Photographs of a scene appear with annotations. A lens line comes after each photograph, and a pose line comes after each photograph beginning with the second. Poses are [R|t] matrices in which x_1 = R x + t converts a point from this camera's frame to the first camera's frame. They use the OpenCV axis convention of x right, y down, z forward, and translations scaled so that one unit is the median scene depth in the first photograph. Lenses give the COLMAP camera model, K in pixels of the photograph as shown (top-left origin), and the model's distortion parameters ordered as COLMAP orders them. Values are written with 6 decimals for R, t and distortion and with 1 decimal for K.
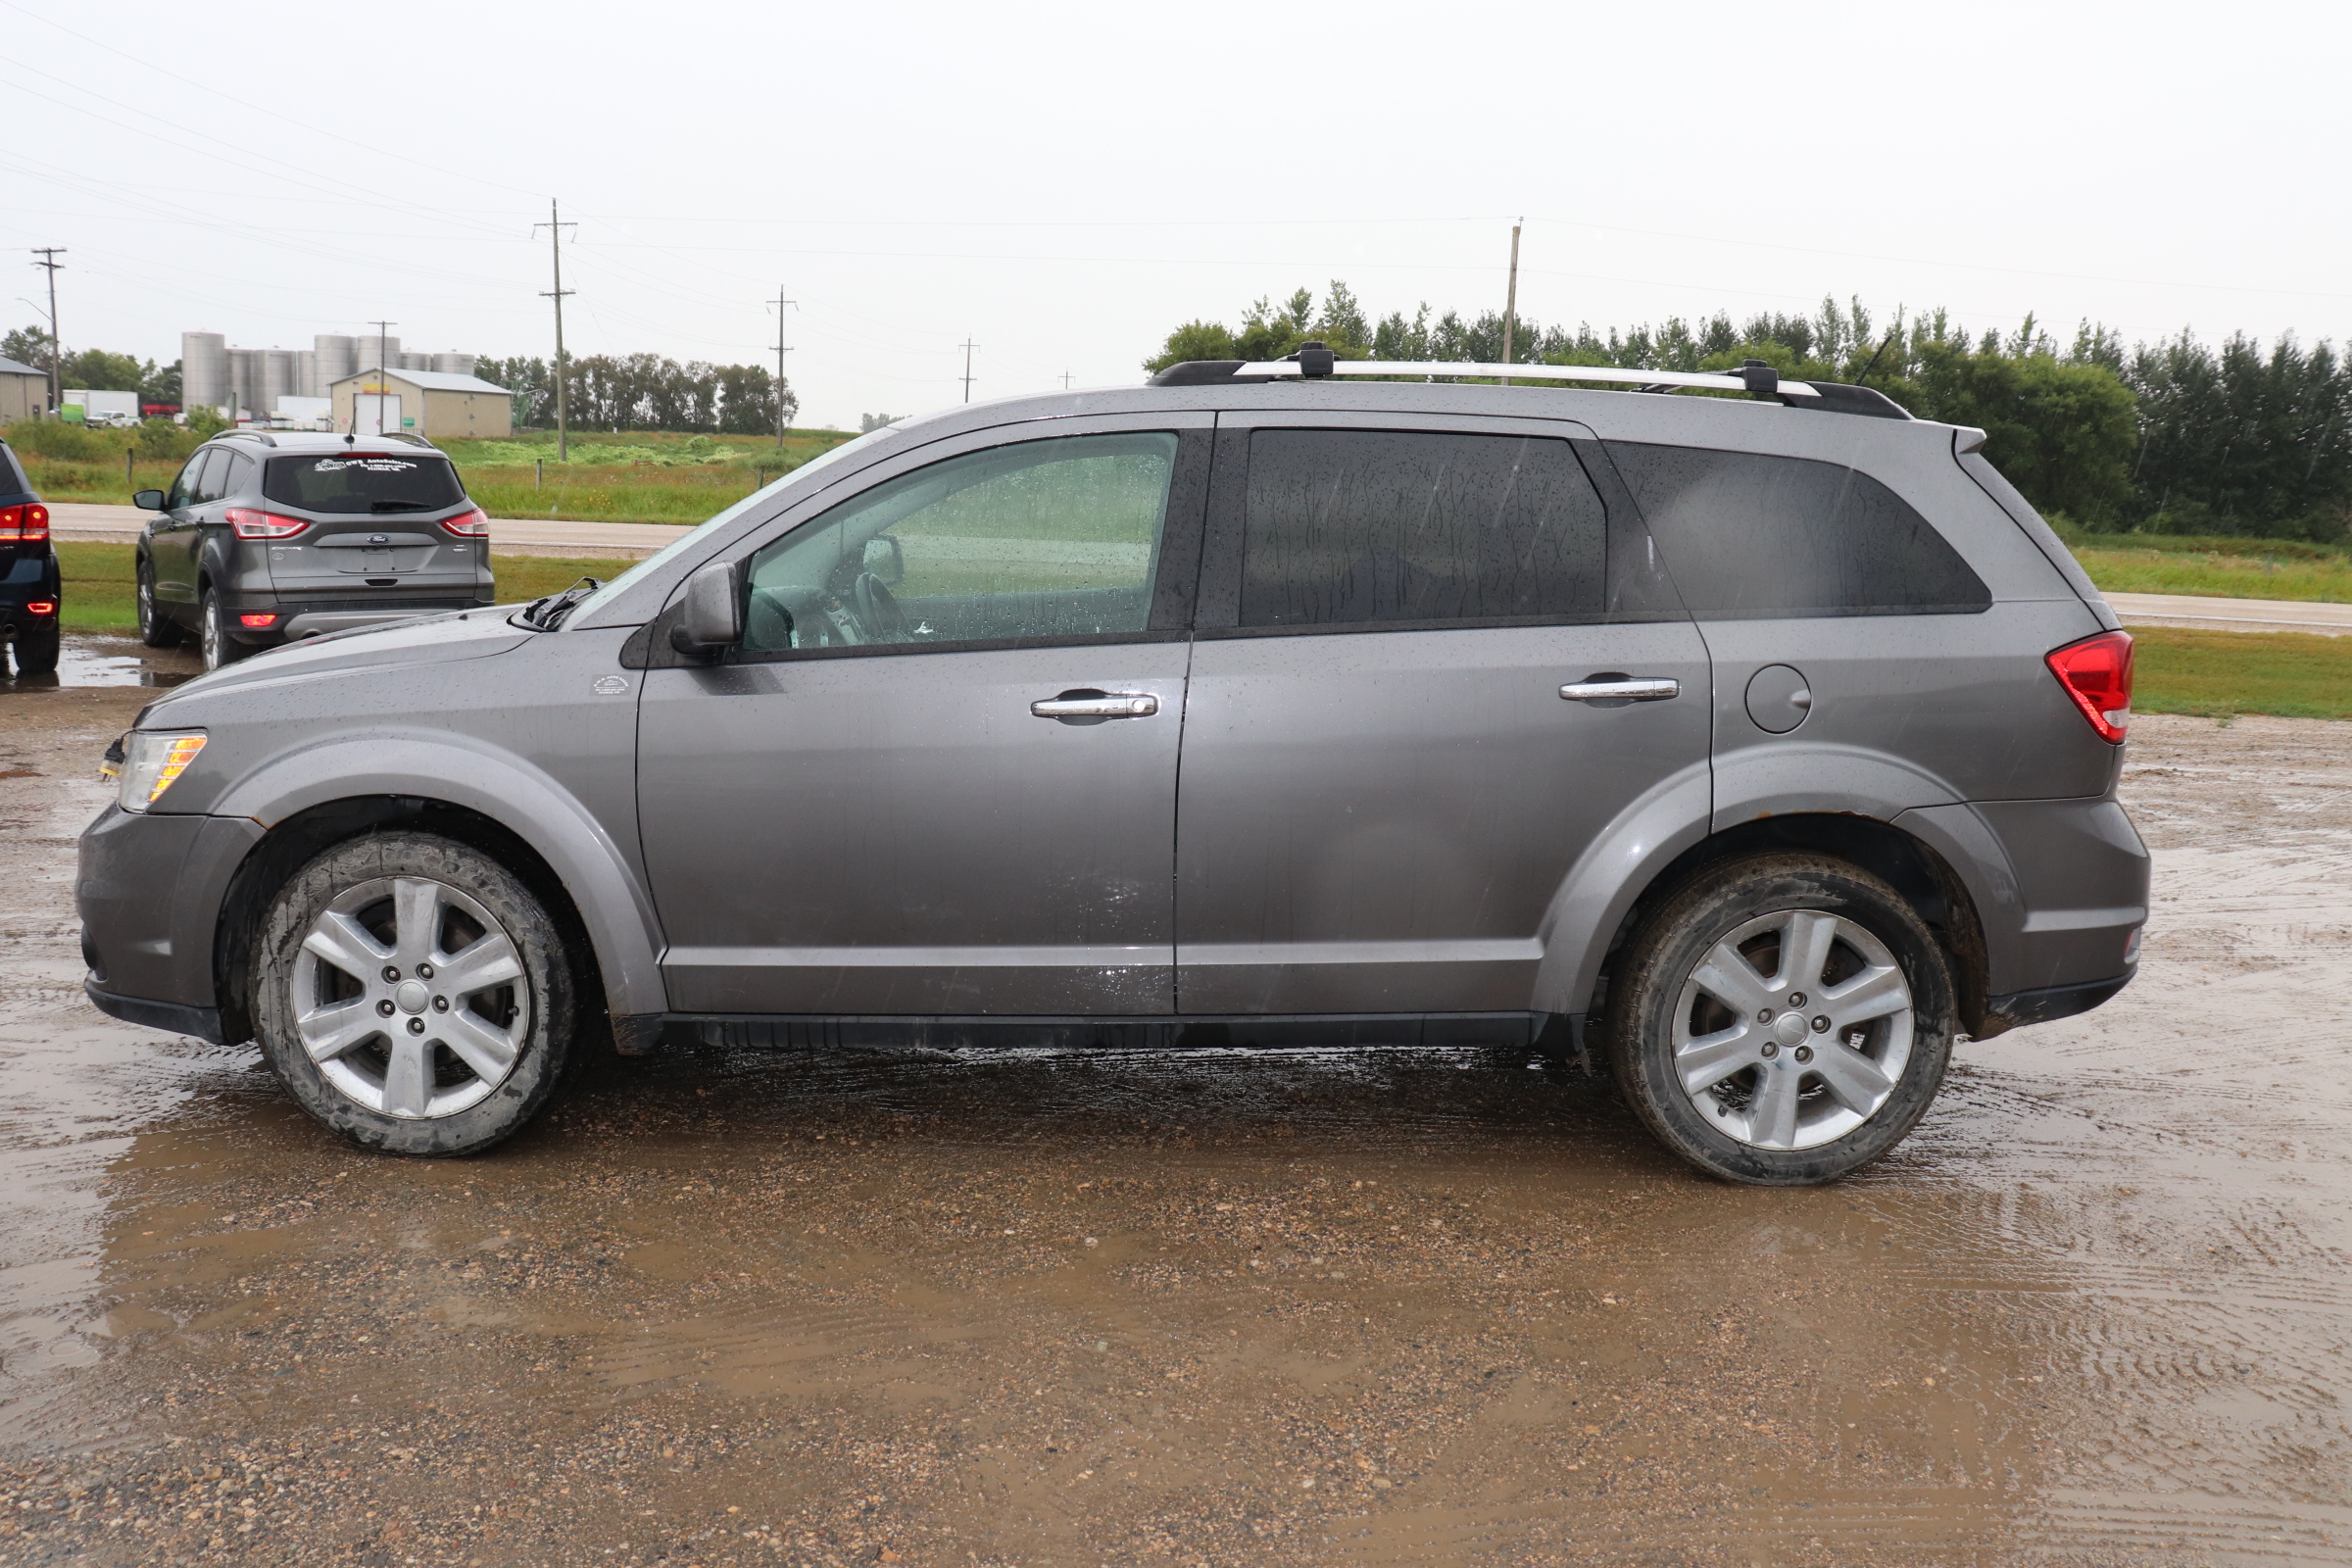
lens RADIAL K [[1944.6, 0, 1192.0], [0, 1944.6, 788.9], [0, 0, 1]] dist [-0.140739, 0.092927]
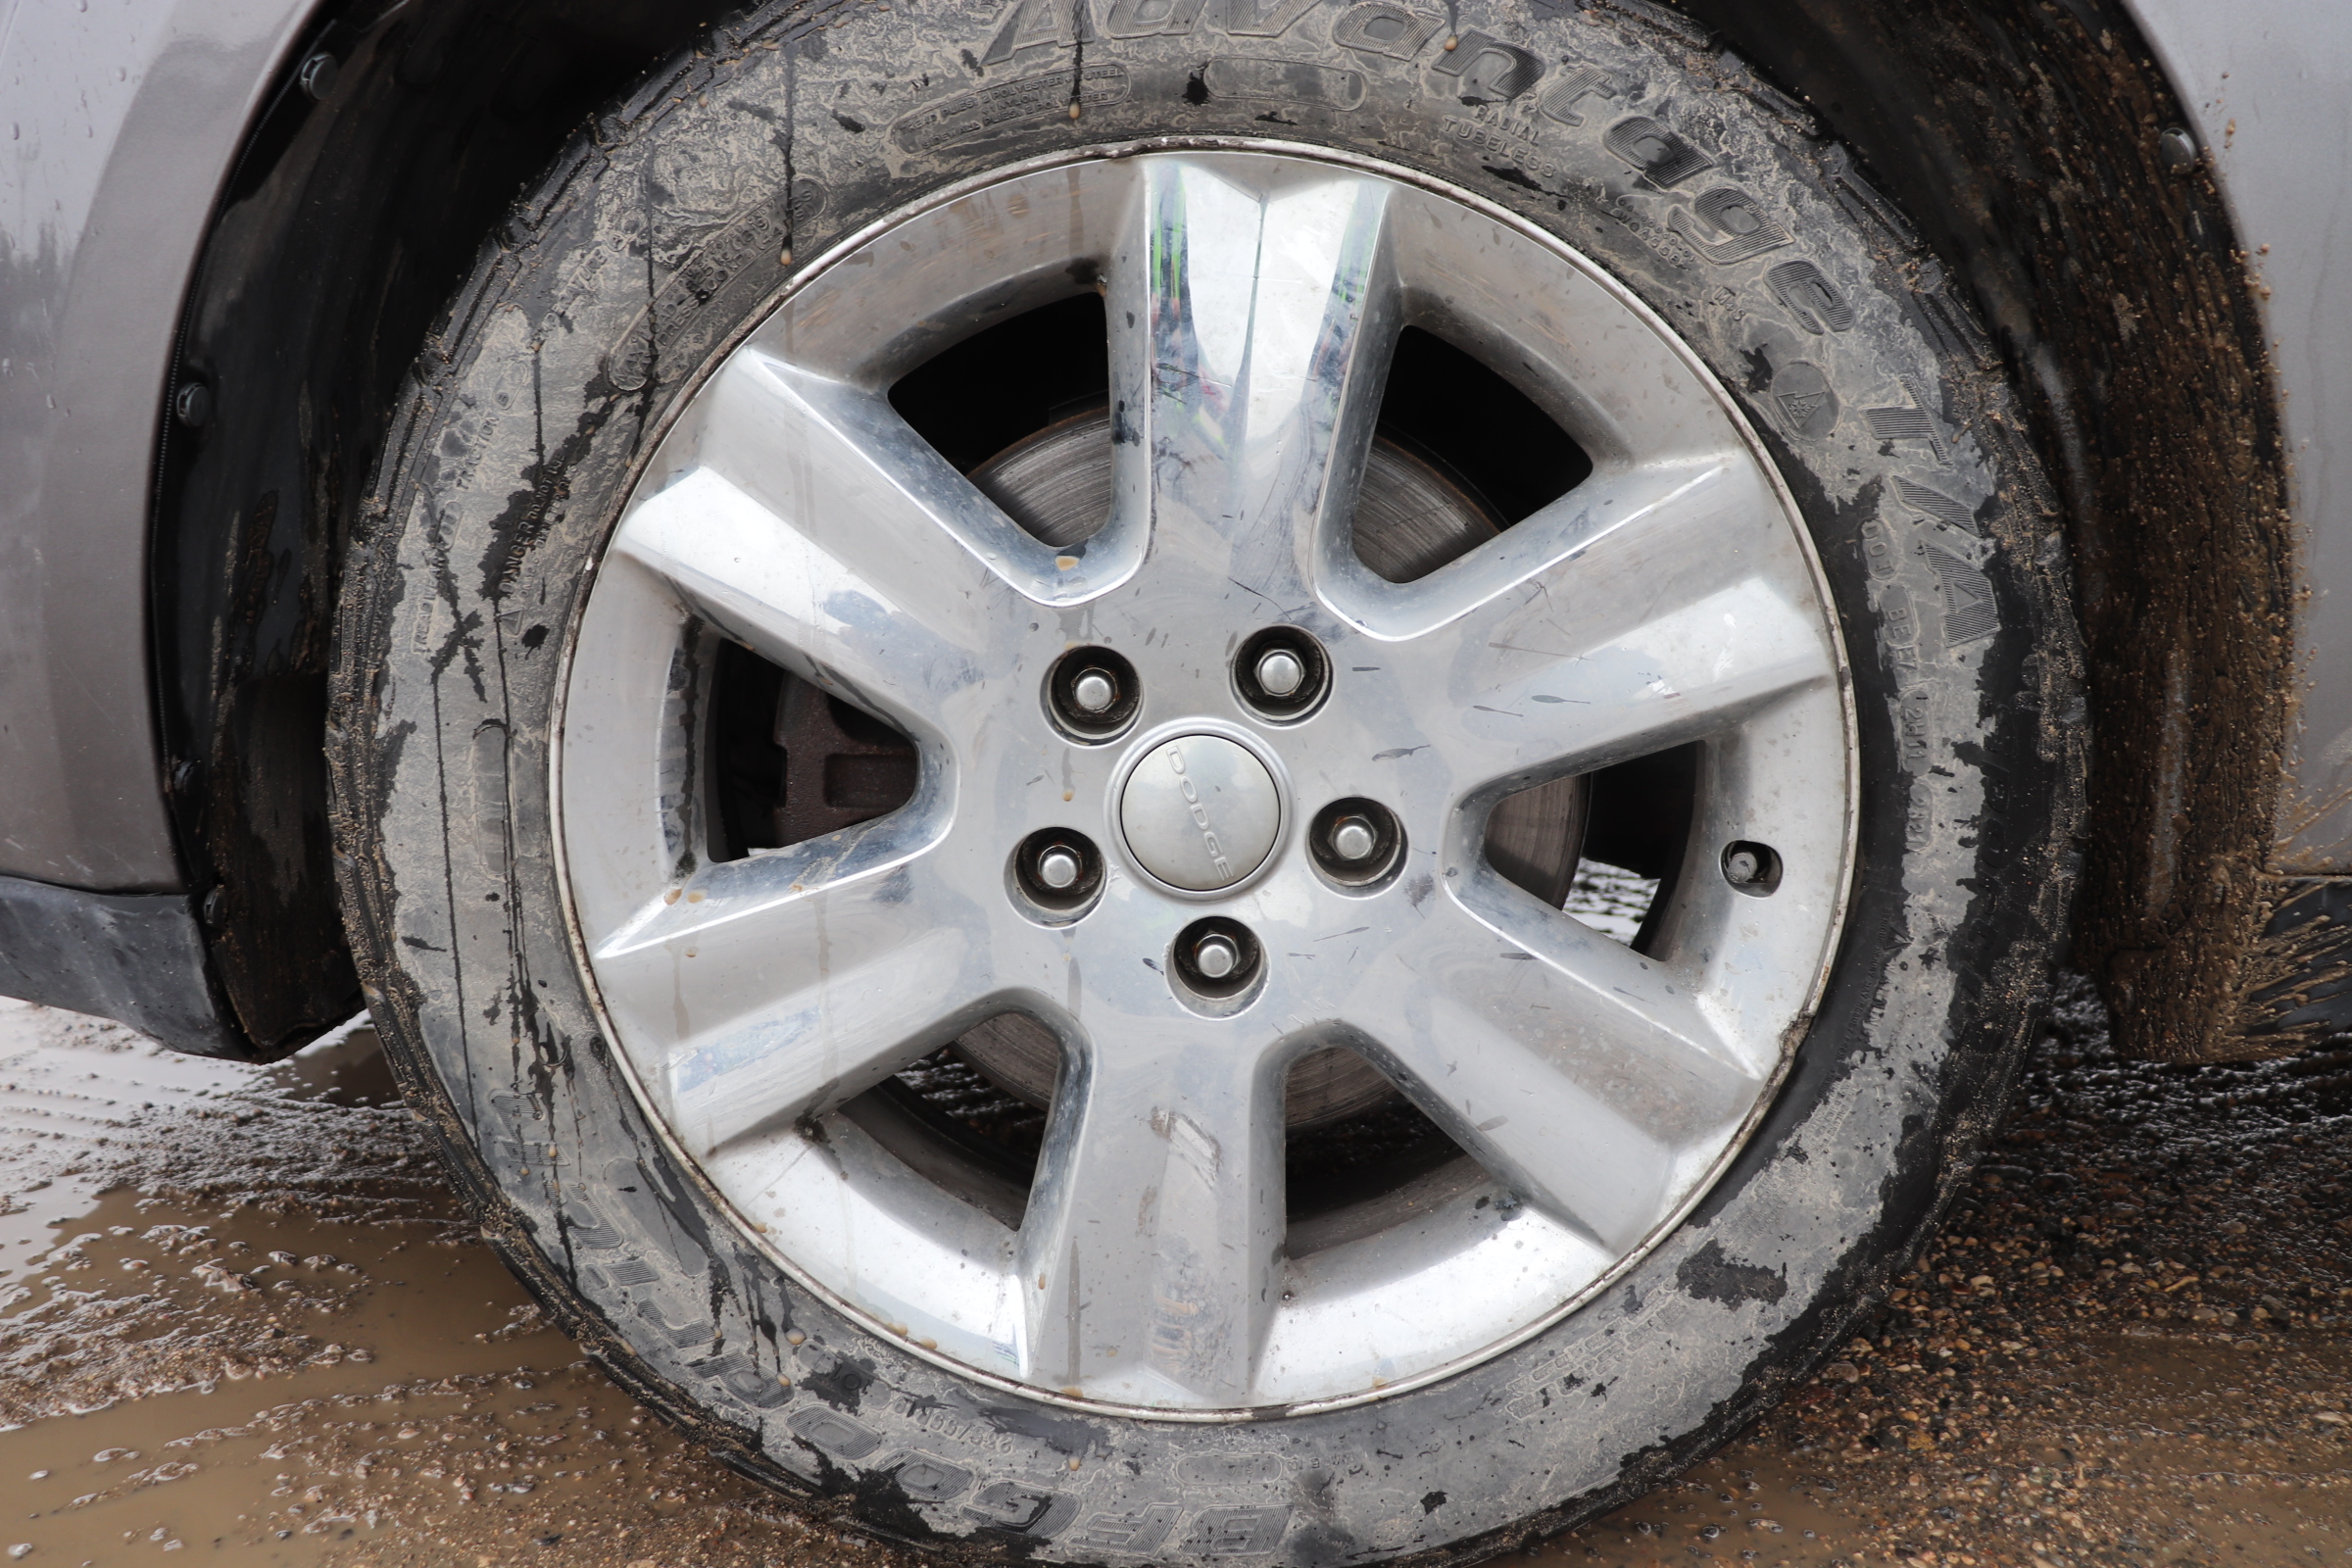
lens RADIAL K [[1944.6, 0, 1185.2], [0, 1944.6, 786.9], [0, 0, 1]] dist [-0.140739, 0.092927]
pose [[0.999725, -0.014950, -0.018056, -0.408630], [0.016064, 0.997870, 0.063226, 0.094936], [0.017073, -0.063499, 0.997836, 0.805798]]
